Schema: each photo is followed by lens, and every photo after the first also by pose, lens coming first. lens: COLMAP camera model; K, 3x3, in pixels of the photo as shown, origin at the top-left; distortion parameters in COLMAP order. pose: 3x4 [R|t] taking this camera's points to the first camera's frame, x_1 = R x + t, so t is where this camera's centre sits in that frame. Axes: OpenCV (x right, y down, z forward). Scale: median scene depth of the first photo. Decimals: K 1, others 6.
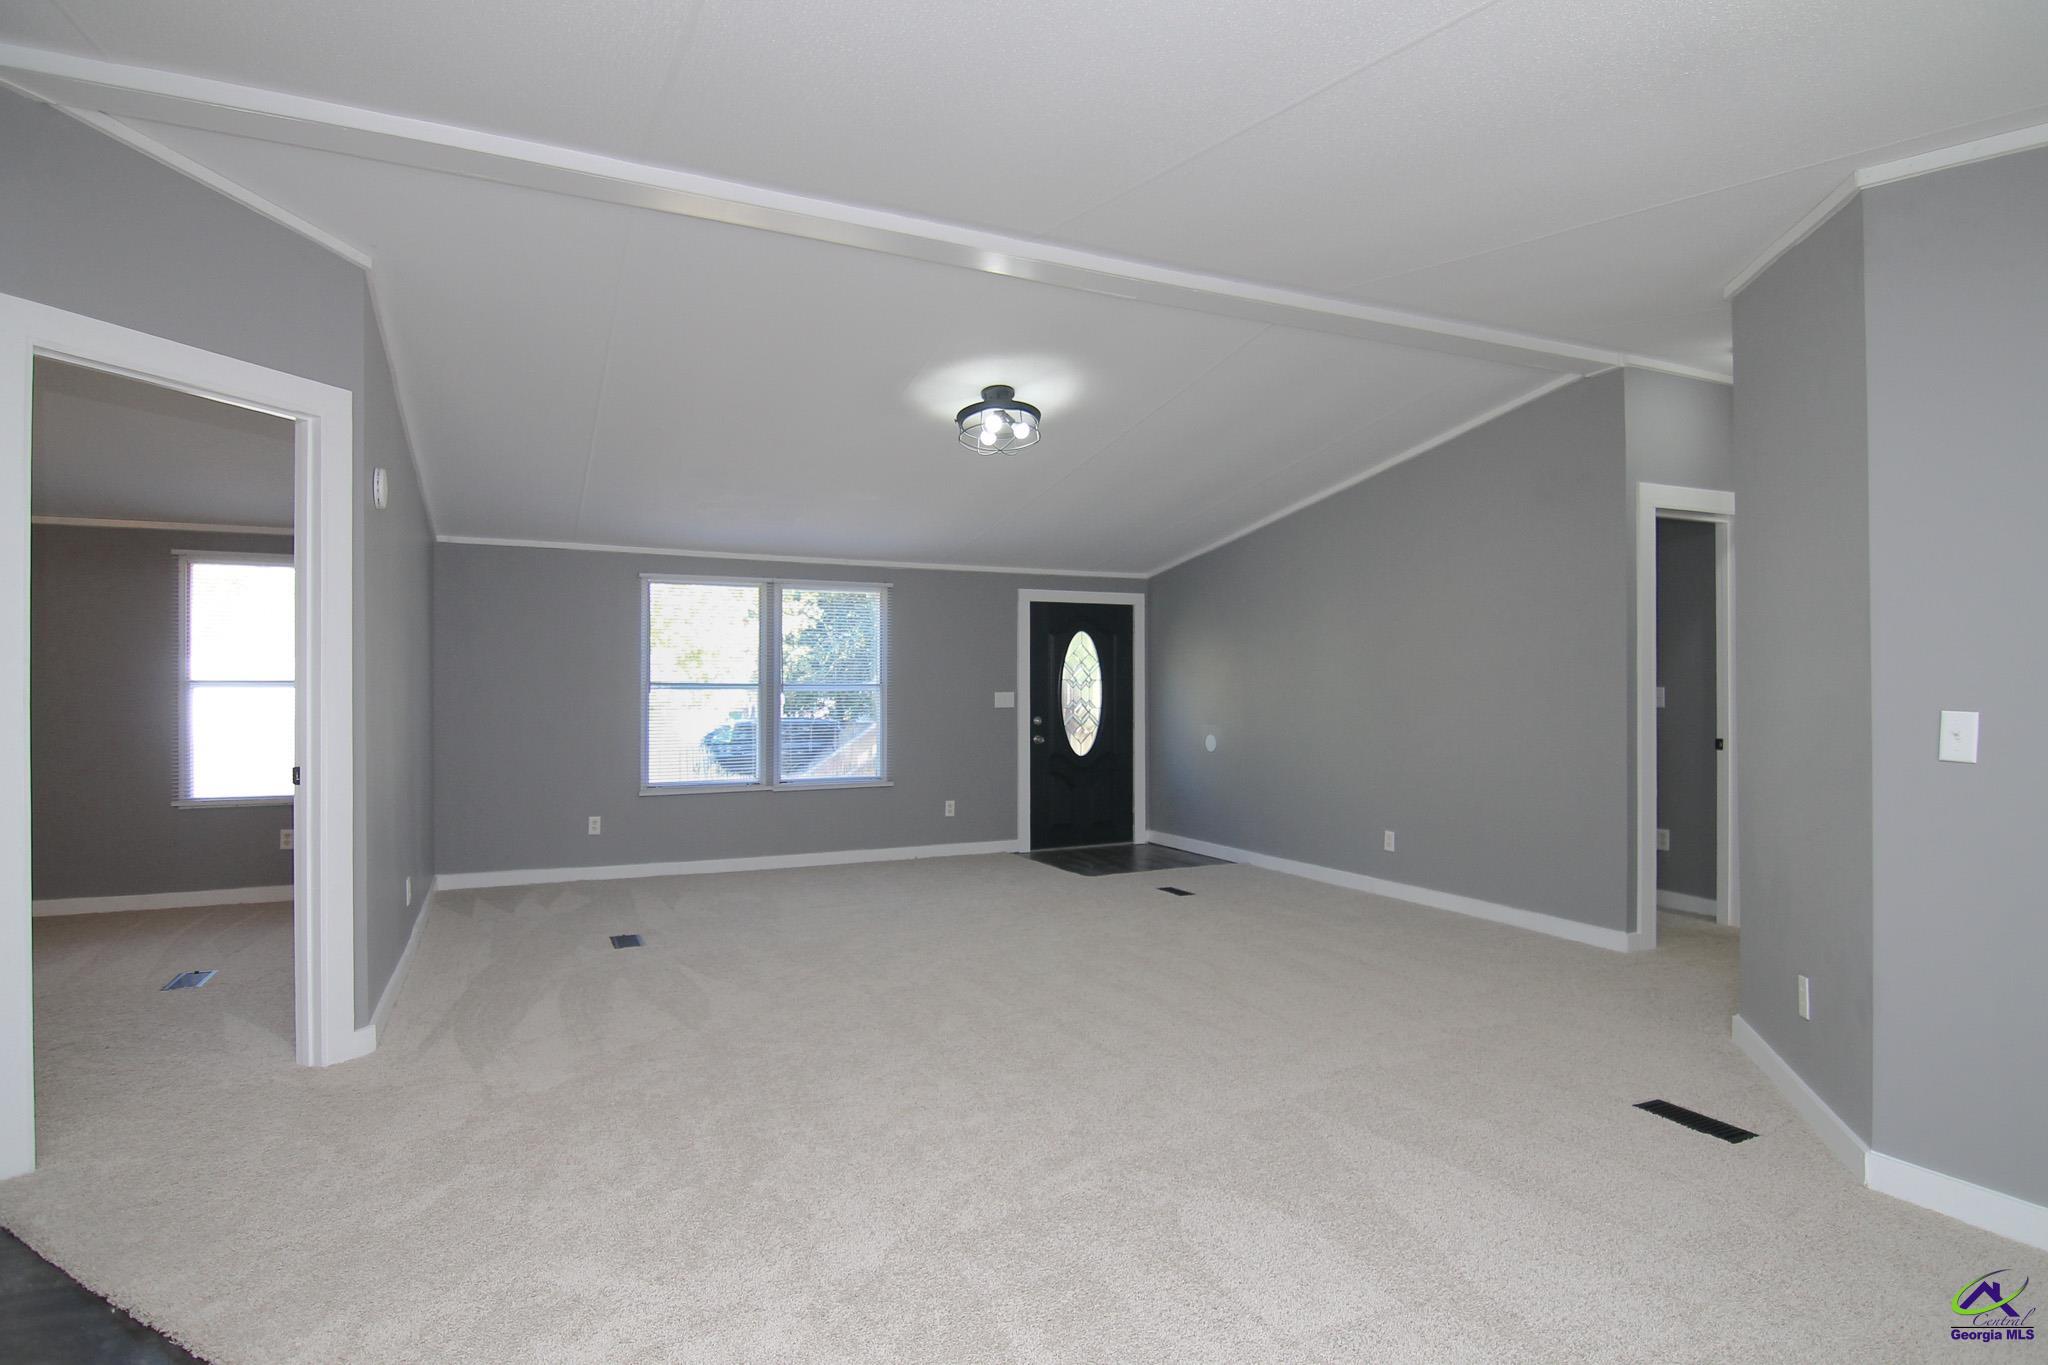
lens RADIAL K [[1069.6, 0, 1020.4], [0, 1069.6, 689.9], [0, 0, 1]] dist [-0.001096, -0.013750]
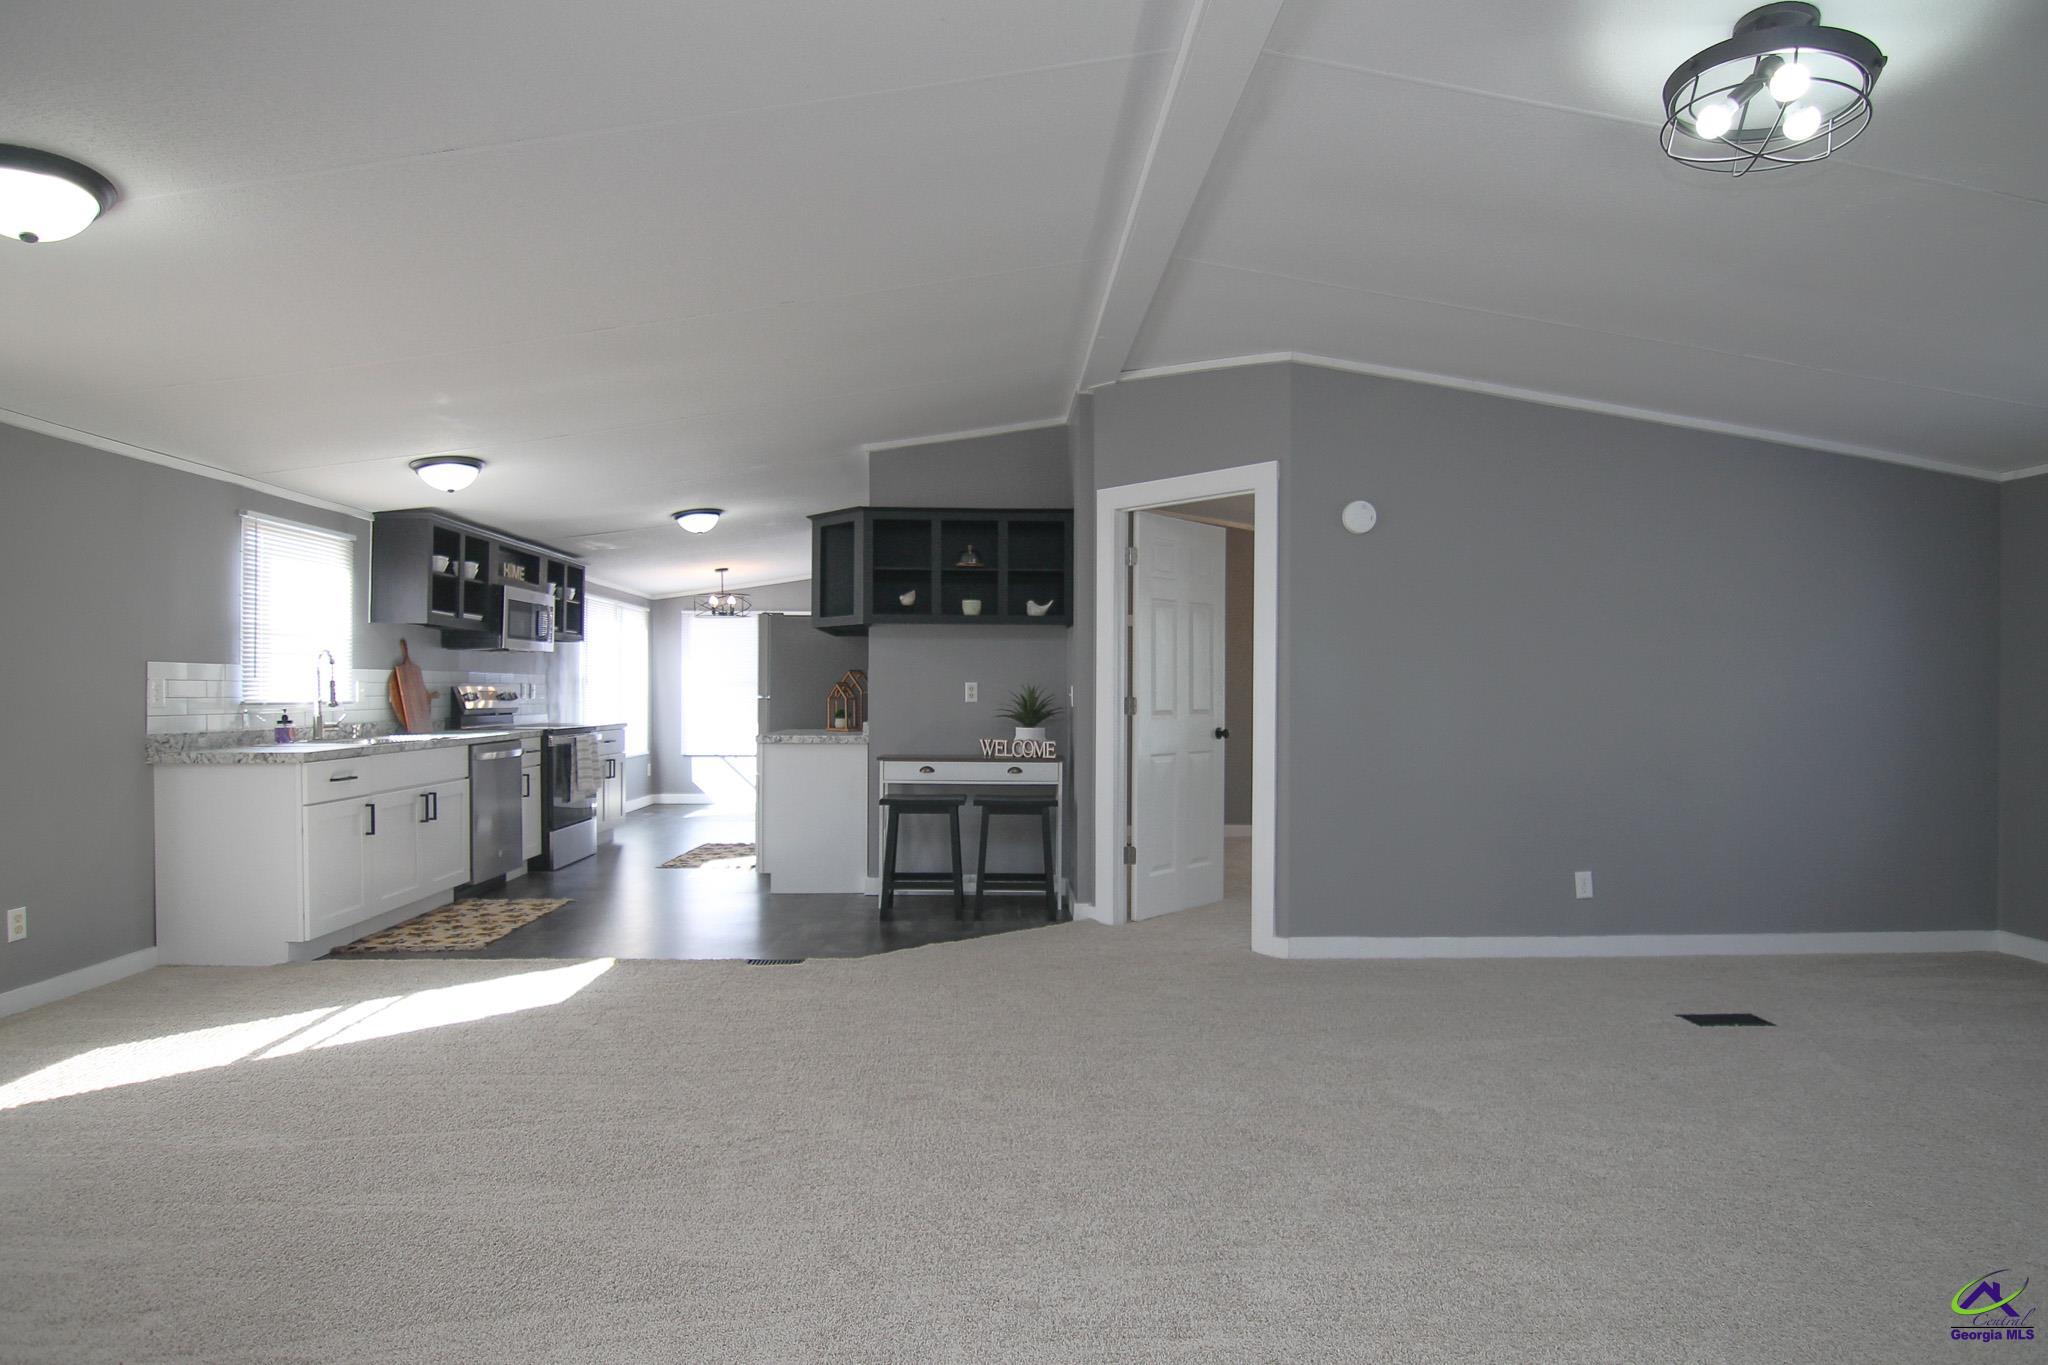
lens RADIAL K [[1069.6, 0, 1023.2], [0, 1069.6, 687.8], [0, 0, 1]] dist [-0.001096, -0.013750]
pose [[-0.397769, 0.001642, -0.917484, 0.345667], [0.003872, 0.999992, 0.000111, 0.001841], [0.917477, -0.003508, -0.397773, 0.579085]]
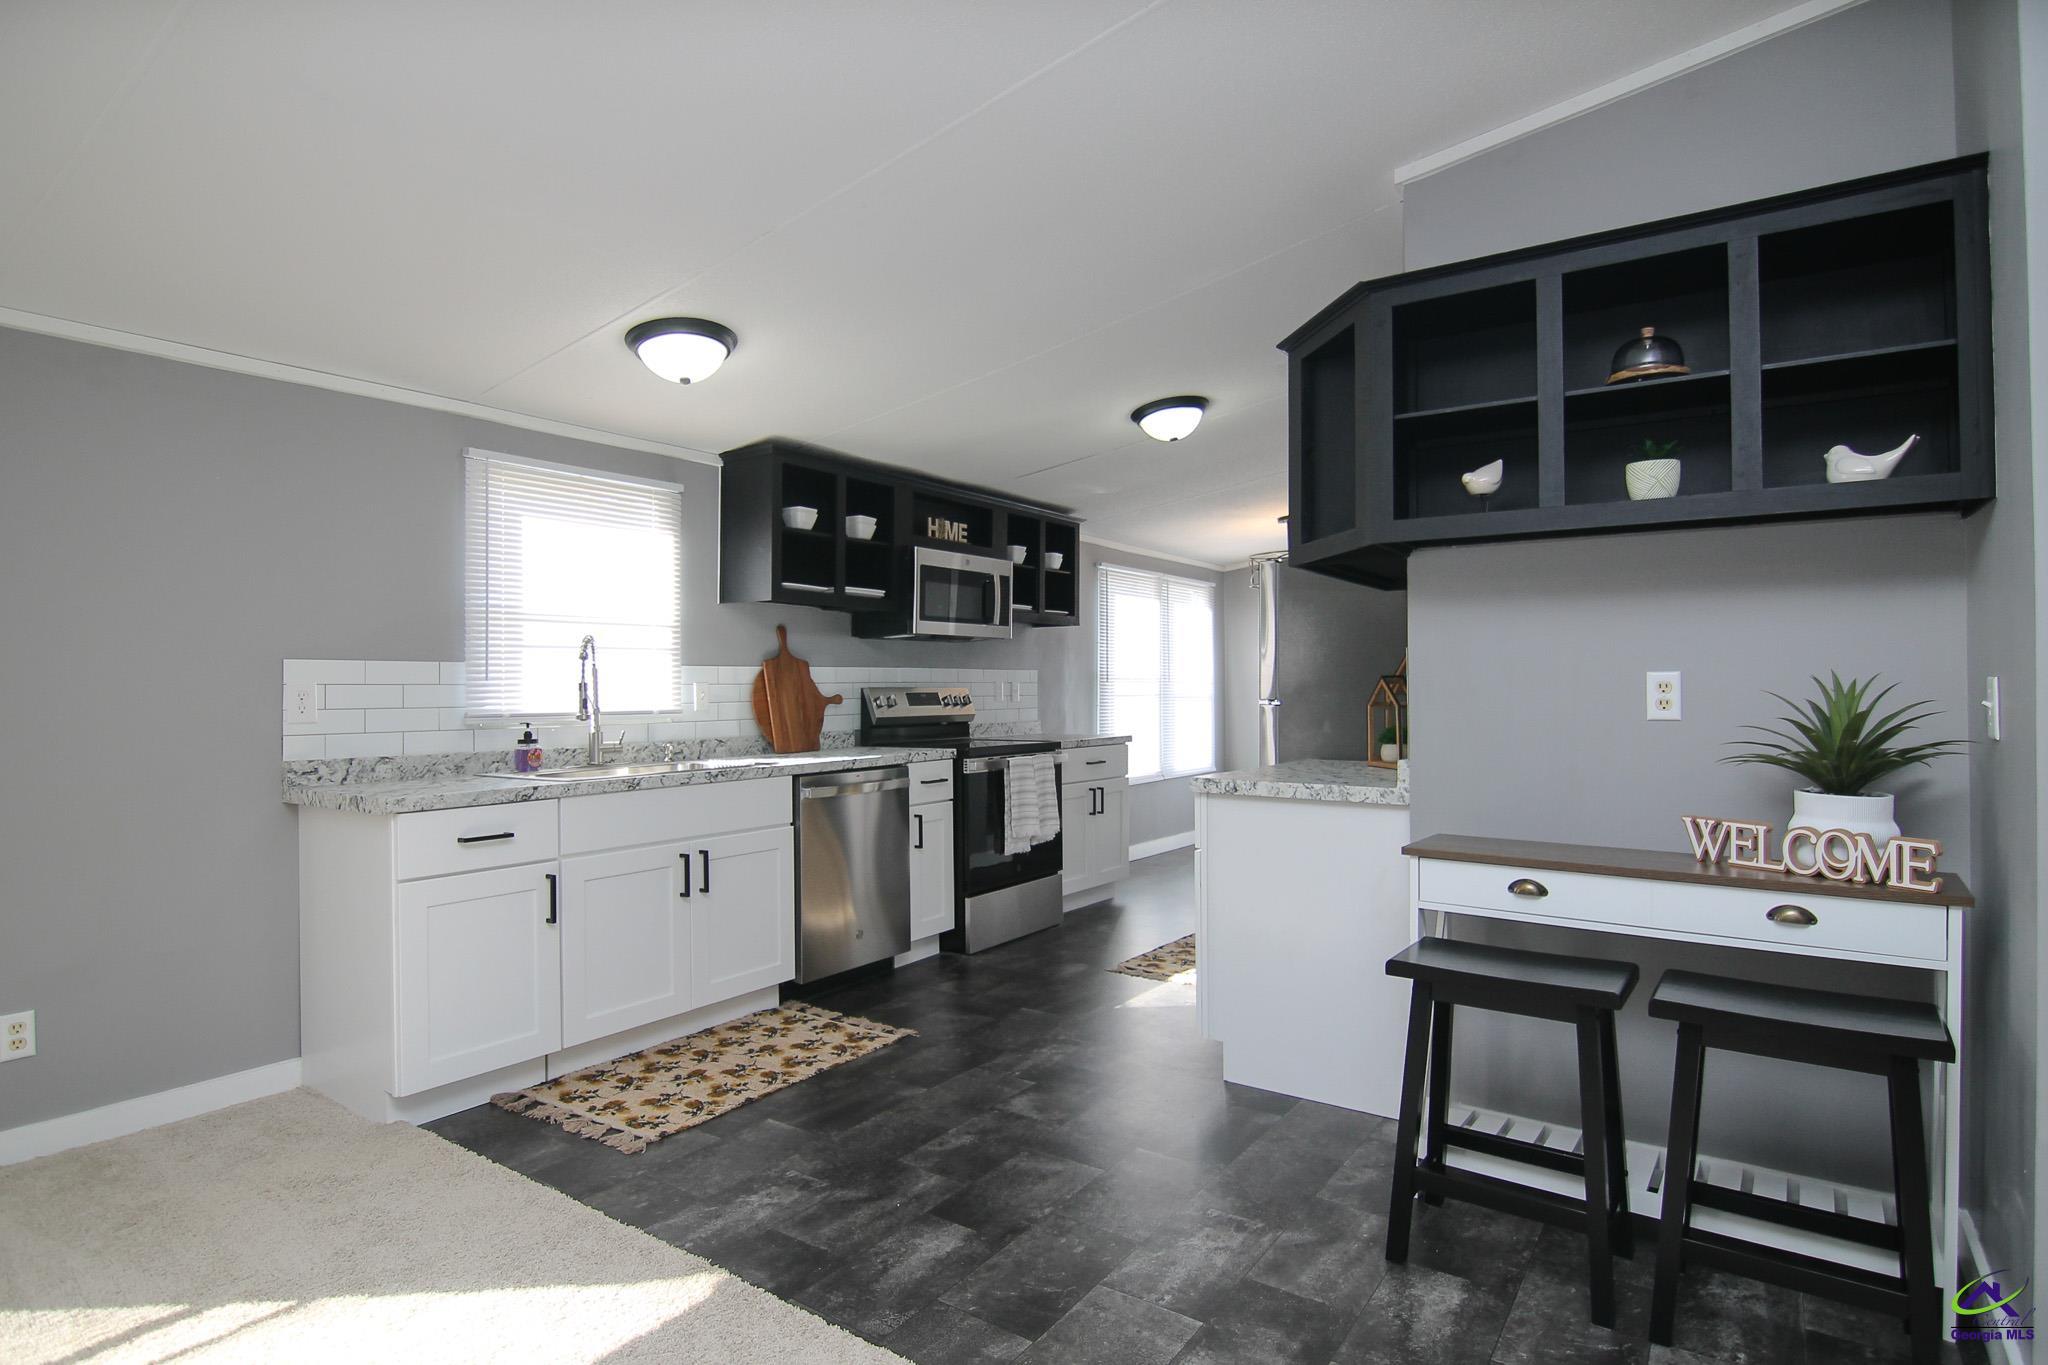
lens RADIAL K [[1069.6, 0, 1016.5], [0, 1069.6, 679.2], [0, 0, 1]] dist [-0.001096, -0.013750]
pose [[-0.871645, 0.006292, -0.490097, -0.049559], [0.012034, 0.999891, -0.008567, 0.000323], [0.489990, -0.013366, -0.871626, 0.409369]]
